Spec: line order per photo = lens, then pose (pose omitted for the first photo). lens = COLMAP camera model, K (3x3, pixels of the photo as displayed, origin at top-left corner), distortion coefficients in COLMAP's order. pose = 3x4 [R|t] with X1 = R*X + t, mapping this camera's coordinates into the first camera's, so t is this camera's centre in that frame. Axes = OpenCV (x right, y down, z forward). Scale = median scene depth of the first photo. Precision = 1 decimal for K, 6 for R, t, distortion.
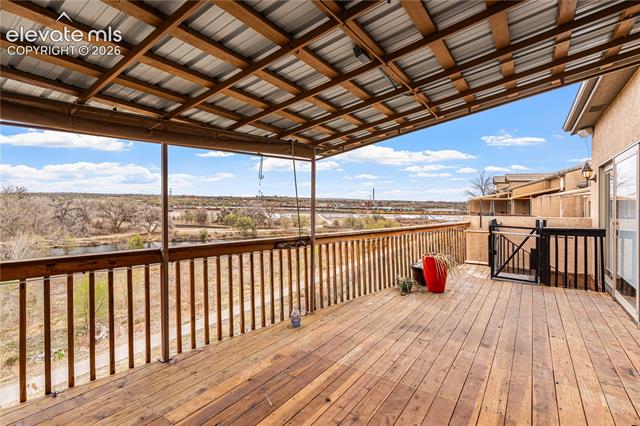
lens RADIAL K [[309.5, 0, 323.3], [0, 309.5, 208.5], [0, 0, 1]] dist [0.002625, -0.000147]
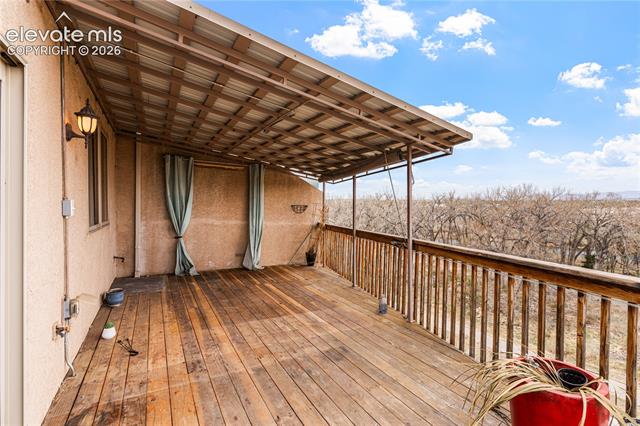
lens RADIAL K [[309.5, 0, 322.6], [0, 309.5, 212.6], [0, 0, 1]] dist [0.002625, -0.000147]
pose [[-0.451945, 0.005559, -0.892029, 1.174635], [-0.026195, 0.999467, 0.019500, -0.006674], [0.891661, 0.032179, -0.451558, 1.494889]]
